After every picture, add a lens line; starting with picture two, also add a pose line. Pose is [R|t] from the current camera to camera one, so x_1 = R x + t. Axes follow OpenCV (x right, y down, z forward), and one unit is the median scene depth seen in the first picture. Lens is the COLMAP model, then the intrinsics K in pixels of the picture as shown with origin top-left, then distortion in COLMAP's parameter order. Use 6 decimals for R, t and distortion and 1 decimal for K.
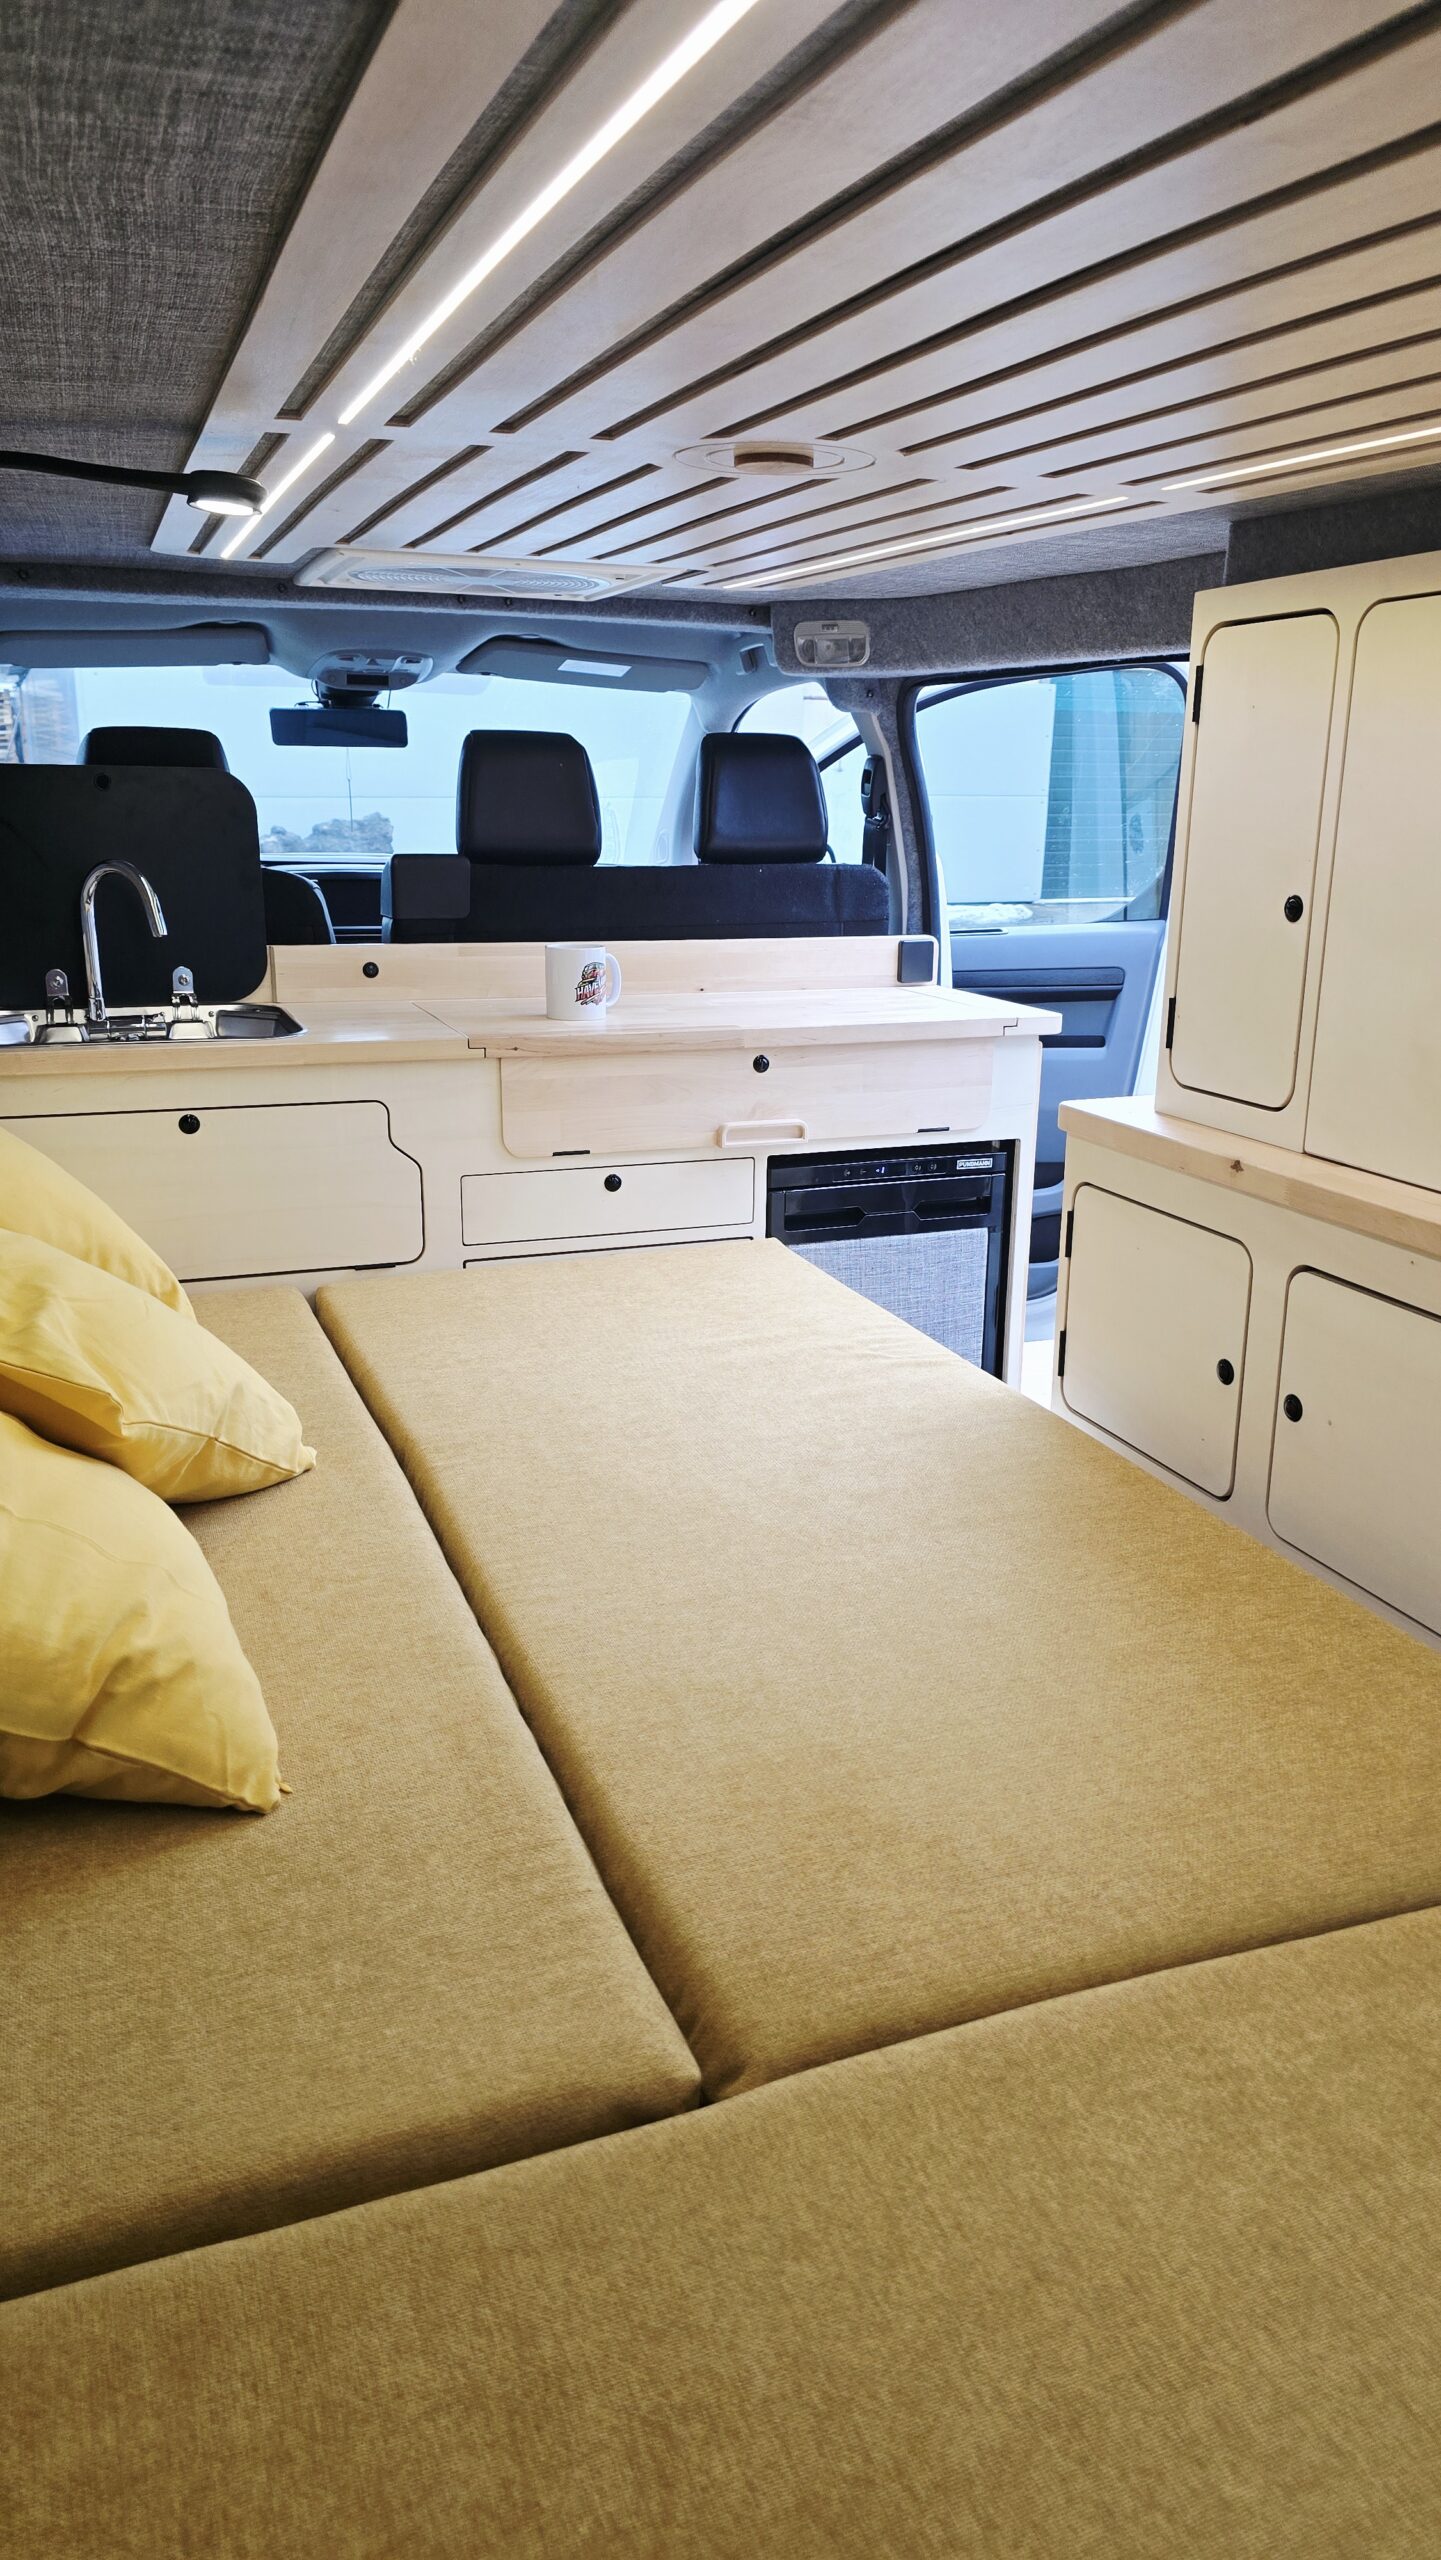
lens RADIAL K [[1710.9, 0, 793.8], [0, 1710.9, 1283.6], [0, 0, 1]] dist [0.022853, -0.000244]
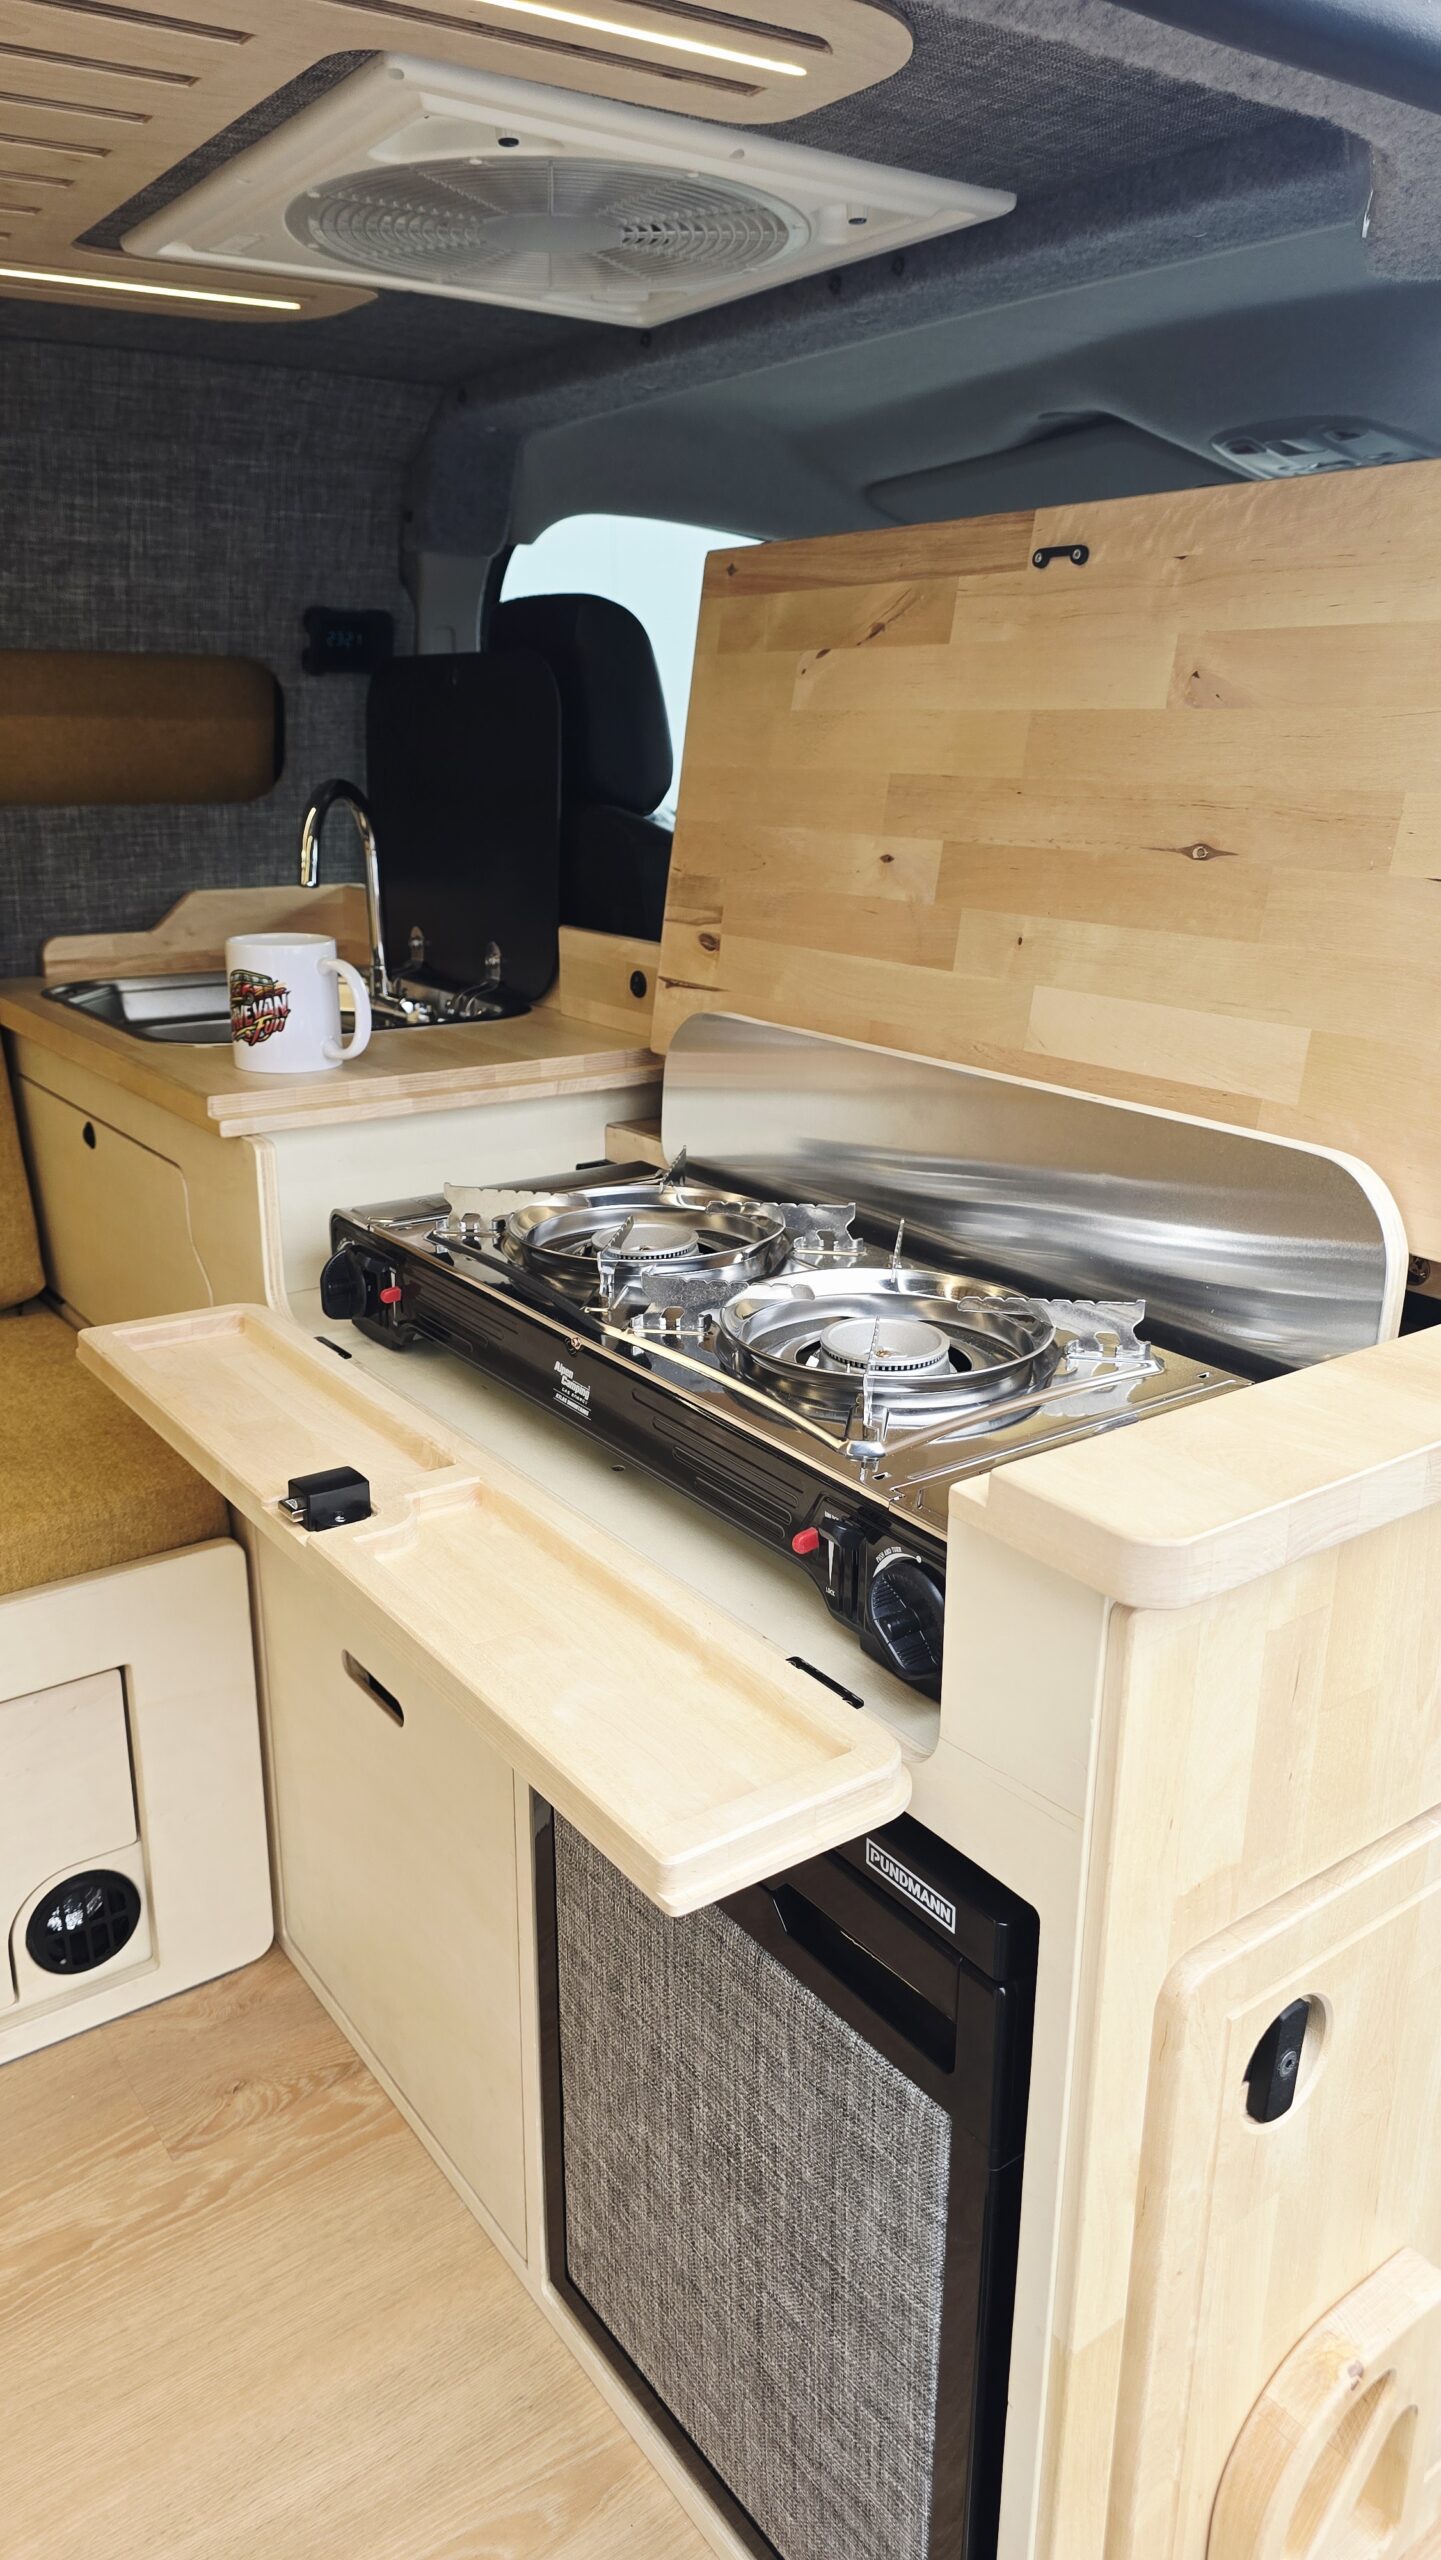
lens RADIAL K [[1731.0, 0, 756.3], [0, 1731.0, 1284.0], [0, 0, 1]] dist [0.022590, -0.000533]
pose [[0.260287, 0.280935, -0.923756, 0.359414], [-0.284037, 0.936679, 0.204832, -0.228022], [0.922807, 0.209066, 0.323601, 0.895258]]
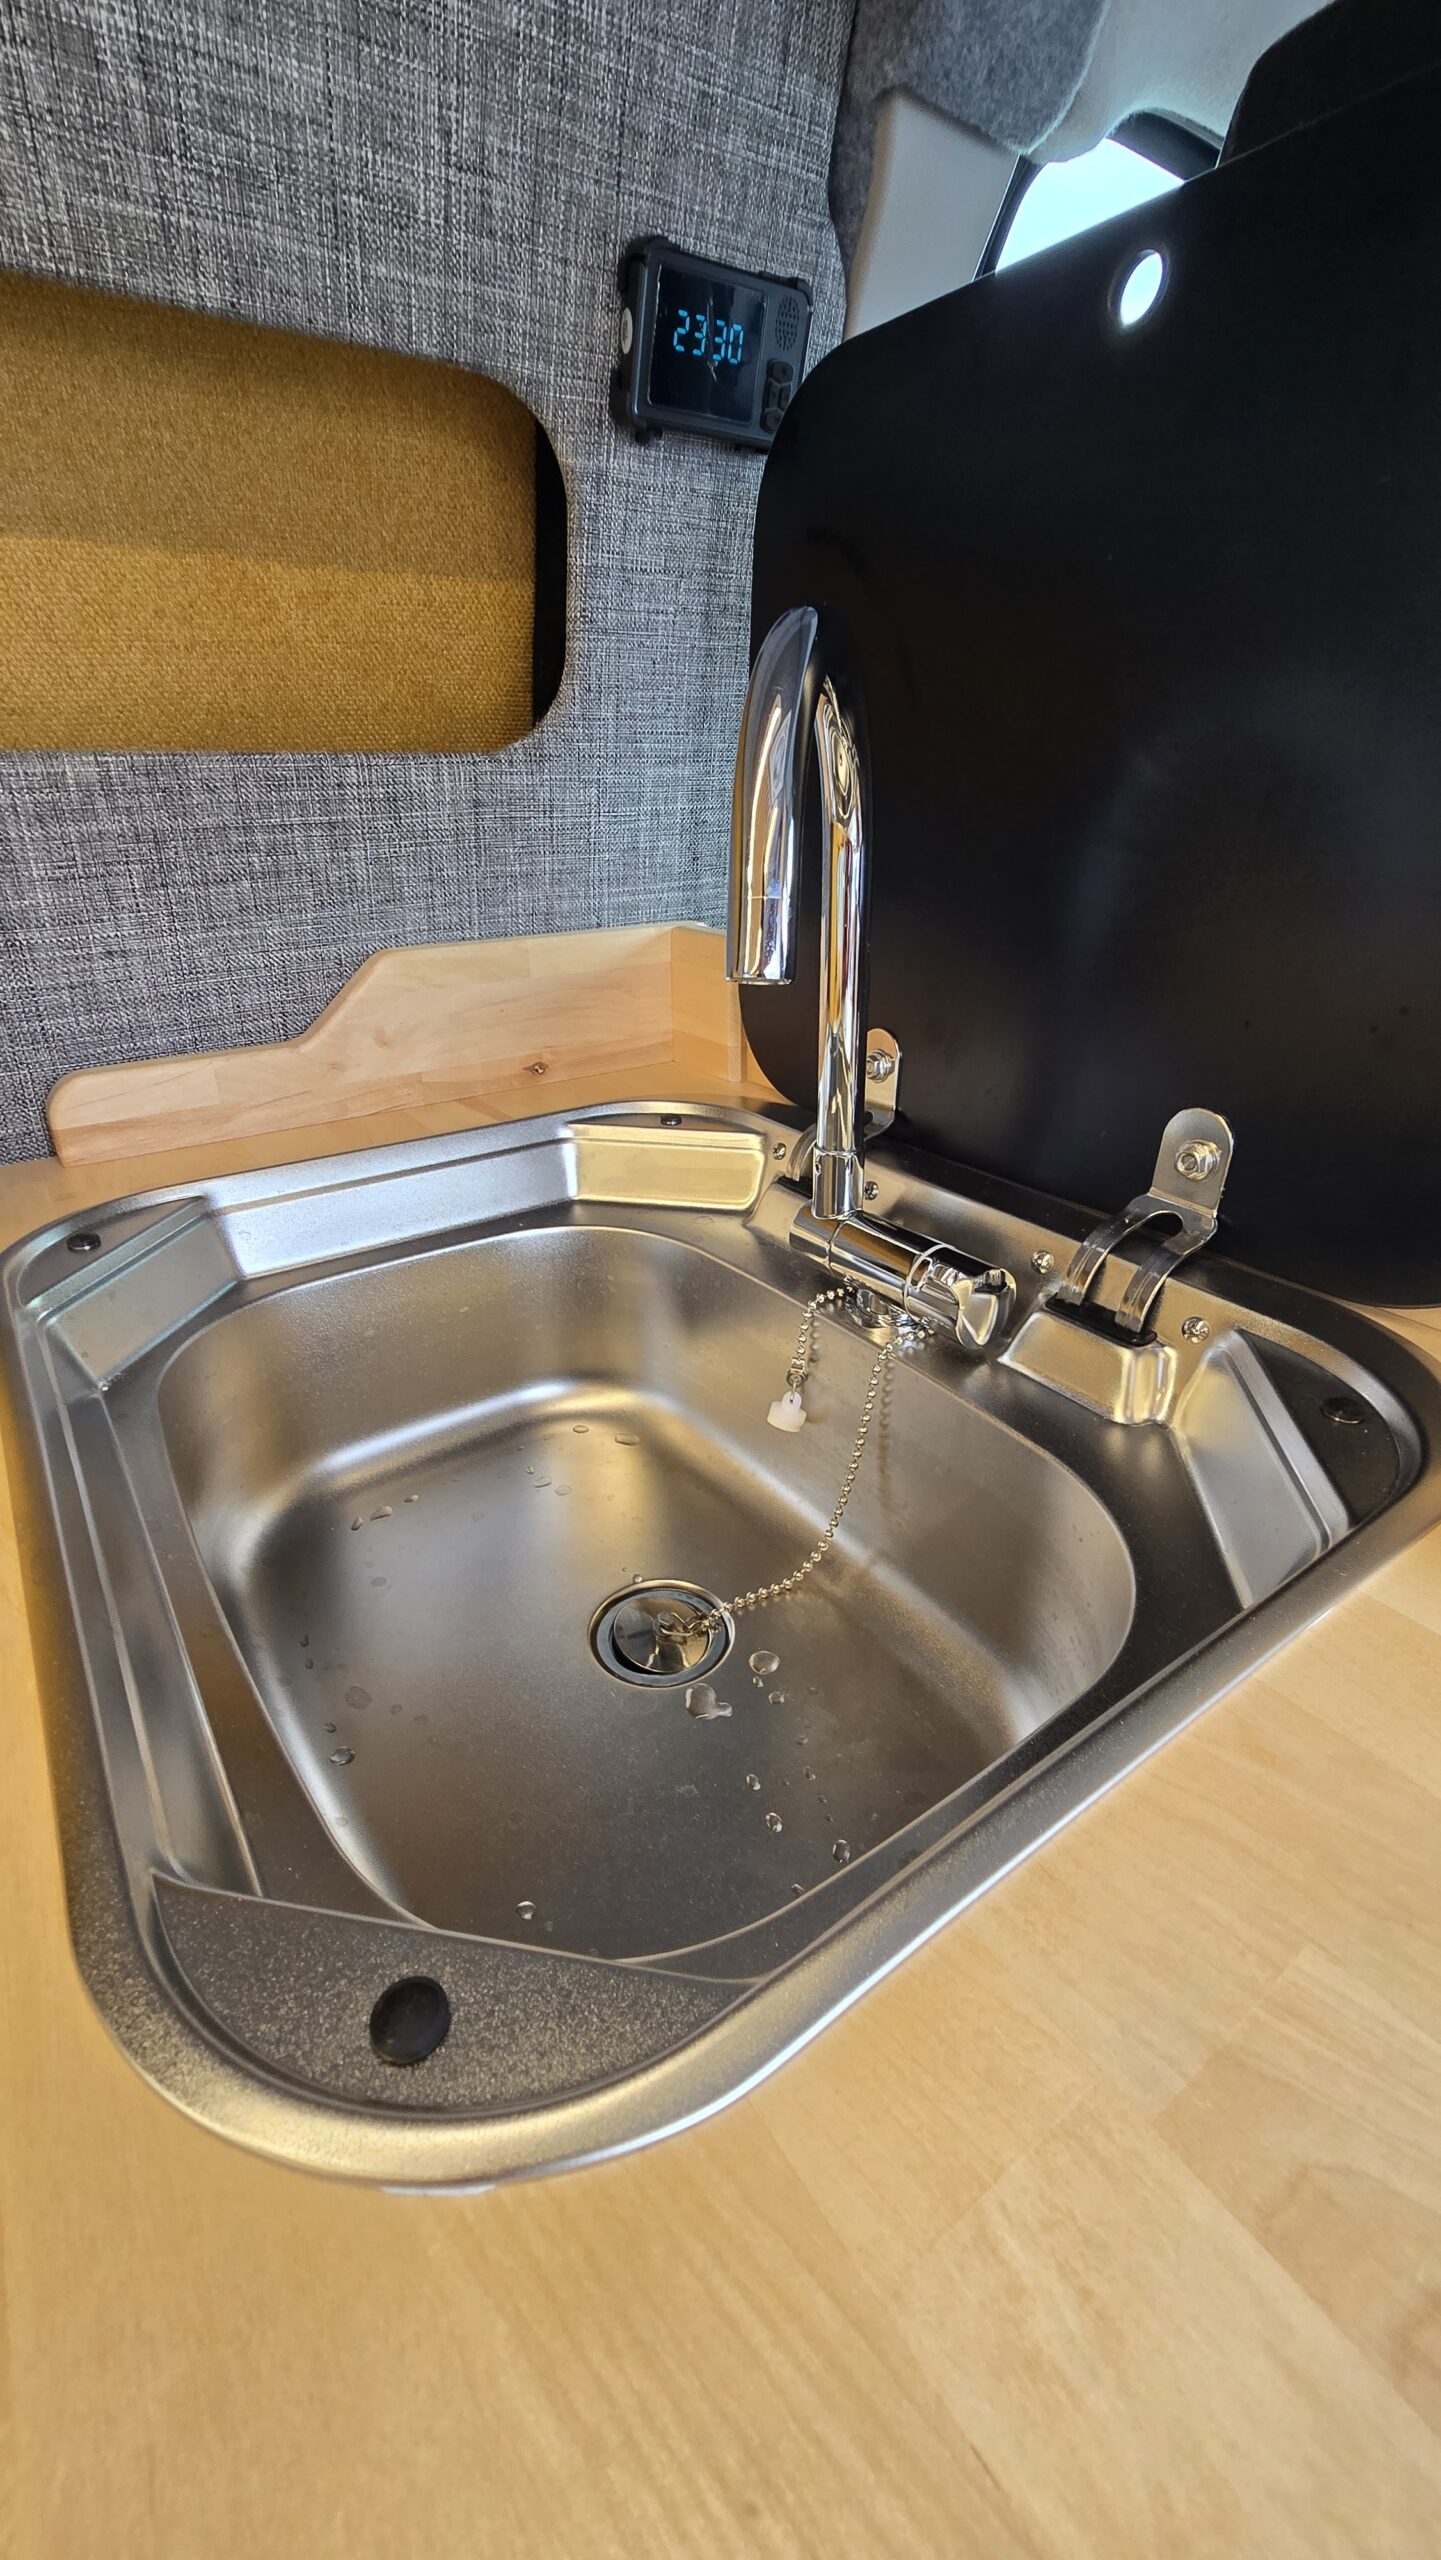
lens RADIAL K [[1054.1, 0, 711.5], [0, 1054.1, 1260.1], [0, 0, 1]] dist [-0.001097, 0.000910]
pose [[0.221143, 0.381964, -0.897329, -0.222359], [-0.265897, 0.908865, 0.321346, -0.193152], [0.938293, 0.167534, 0.302552, 0.886170]]
